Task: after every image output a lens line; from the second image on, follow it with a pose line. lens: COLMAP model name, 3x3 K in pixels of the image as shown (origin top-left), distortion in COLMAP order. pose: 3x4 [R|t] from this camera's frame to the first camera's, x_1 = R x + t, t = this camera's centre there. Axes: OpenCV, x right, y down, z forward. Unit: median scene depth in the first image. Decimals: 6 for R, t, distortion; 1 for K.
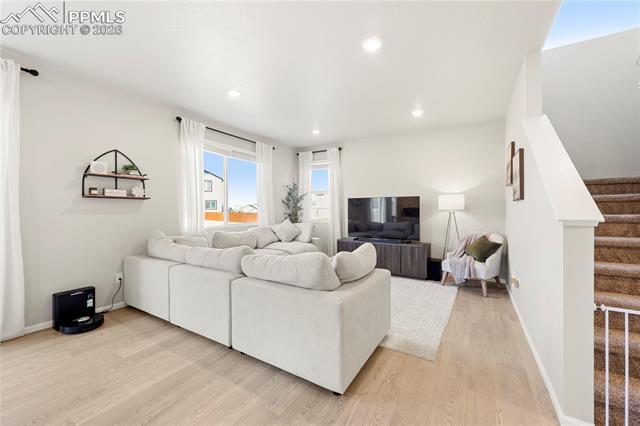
lens RADIAL K [[255.1, 0, 320.0], [0, 255.1, 211.7], [0, 0, 1]] dist [-0.004063, 0.000711]
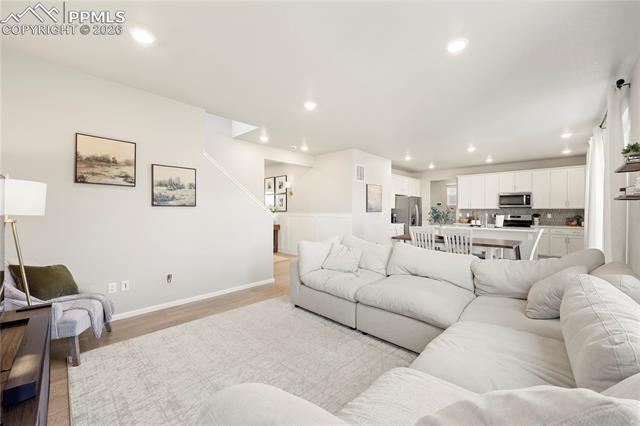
lens RADIAL K [[255.1, 0, 320.3], [0, 255.1, 210.4], [0, 0, 1]] dist [-0.004063, 0.000711]
pose [[-0.977356, 0.000828, 0.211601, -0.111077], [-0.000121, 0.999990, -0.004472, -0.016553], [-0.211602, -0.004396, -0.977346, 1.536309]]
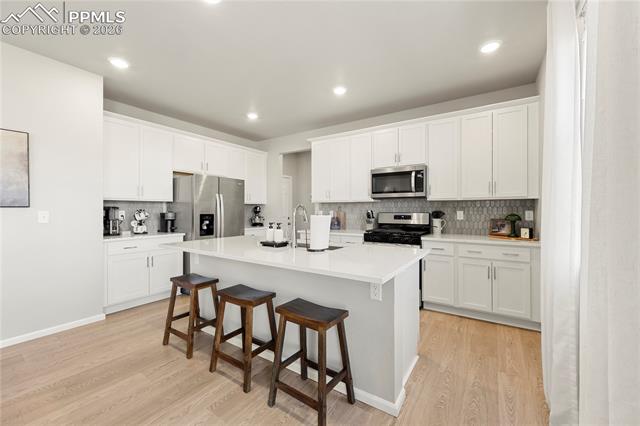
lens RADIAL K [[255.1, 0, 320.0], [0, 255.1, 210.9], [0, 0, 1]] dist [-0.004063, 0.000711]
pose [[-0.999174, 0.005040, 0.040311, -0.919516], [0.005211, 0.999978, 0.004137, -0.005219], [-0.040289, 0.004344, -0.999179, 0.244644]]
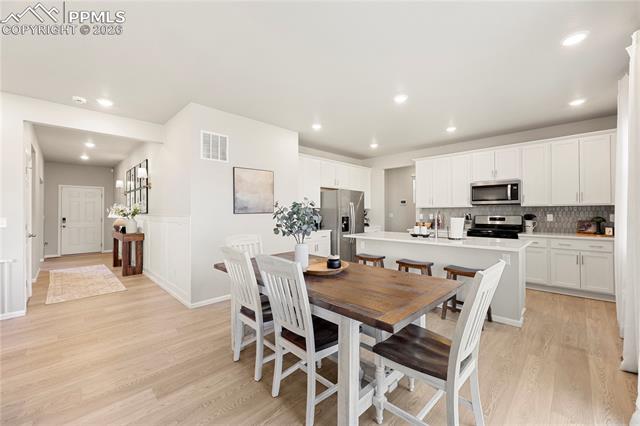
lens RADIAL K [[255.1, 0, 320.7], [0, 255.1, 211.4], [0, 0, 1]] dist [-0.004063, 0.000711]
pose [[-0.972560, 0.008955, 0.232479, -0.628601], [0.007950, 0.999955, -0.005261, -0.014677], [-0.232516, -0.003269, -0.972587, 0.698671]]
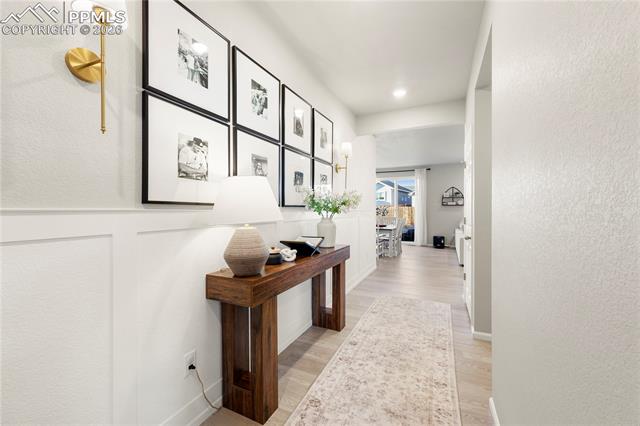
lens RADIAL K [[255.1, 0, 319.2], [0, 255.1, 212.2], [0, 0, 1]] dist [-0.004063, 0.000711]
pose [[0.104024, 0.013640, -0.994481, 1.446227], [-0.004517, 0.999902, 0.013242, -0.009581], [0.994564, 0.003115, 0.104076, -0.559772]]
